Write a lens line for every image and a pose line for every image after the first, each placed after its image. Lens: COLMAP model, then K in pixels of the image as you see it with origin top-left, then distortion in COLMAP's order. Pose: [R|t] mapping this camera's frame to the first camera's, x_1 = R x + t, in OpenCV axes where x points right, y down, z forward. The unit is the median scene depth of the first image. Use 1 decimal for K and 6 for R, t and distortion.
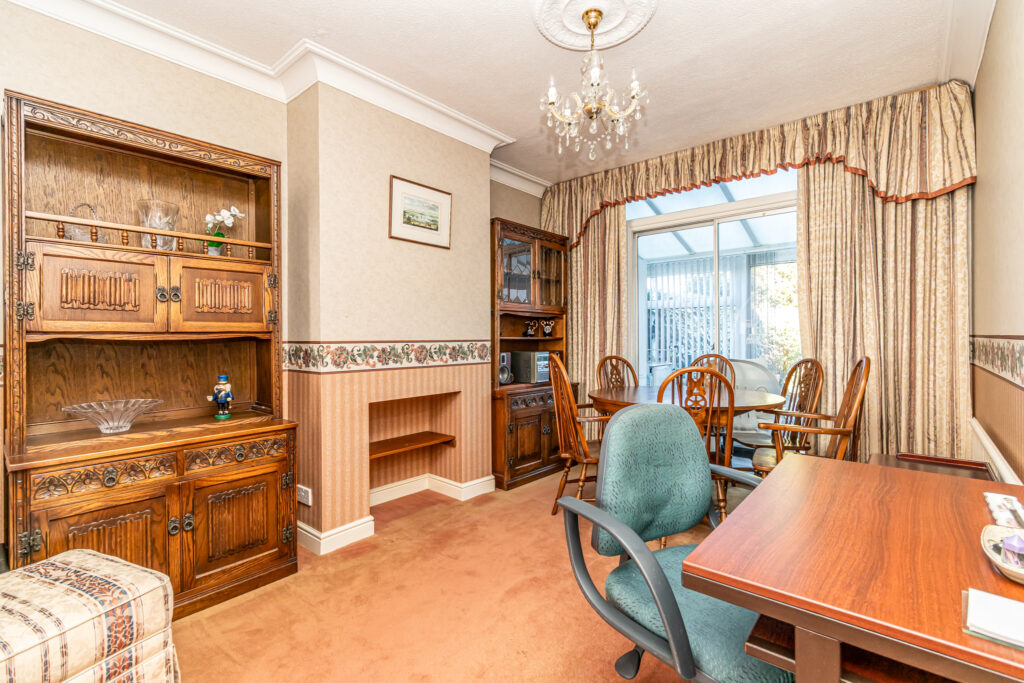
lens RADIAL K [[469.9, 0, 512.6], [0, 469.9, 338.2], [0, 0, 1]] dist [-0.000433, -0.000020]
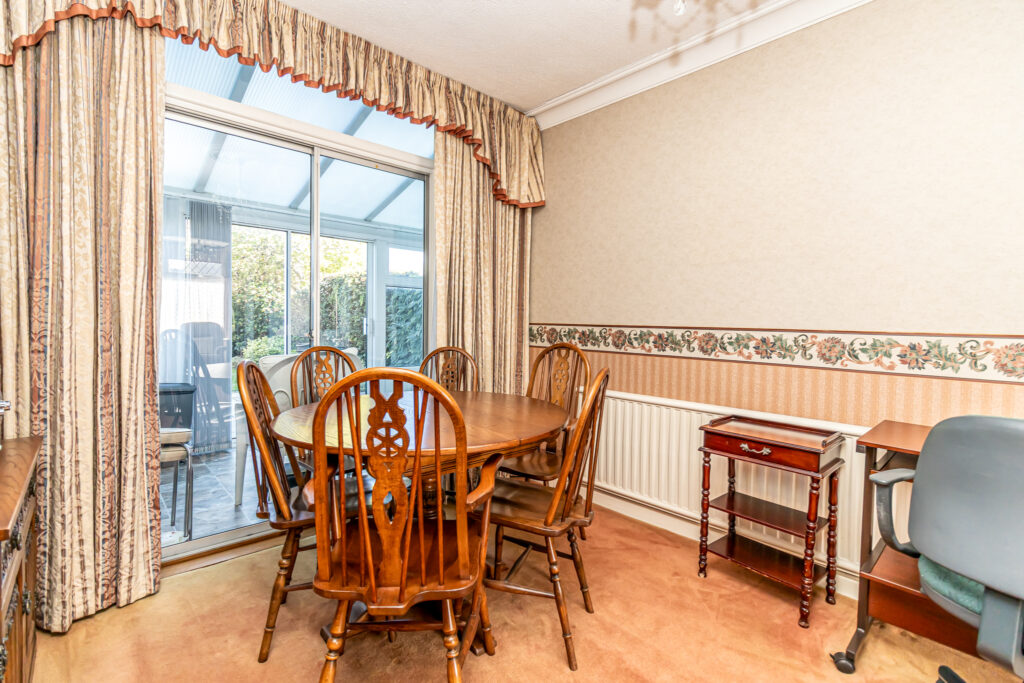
lens RADIAL K [[469.9, 0, 513.0], [0, 469.9, 332.4], [0, 0, 1]] dist [-0.000433, -0.000020]
pose [[-0.130138, 0.027769, -0.991107, 0.746432], [-0.020395, 0.999321, 0.030677, -0.005633], [0.991286, 0.024206, -0.129483, 0.841399]]
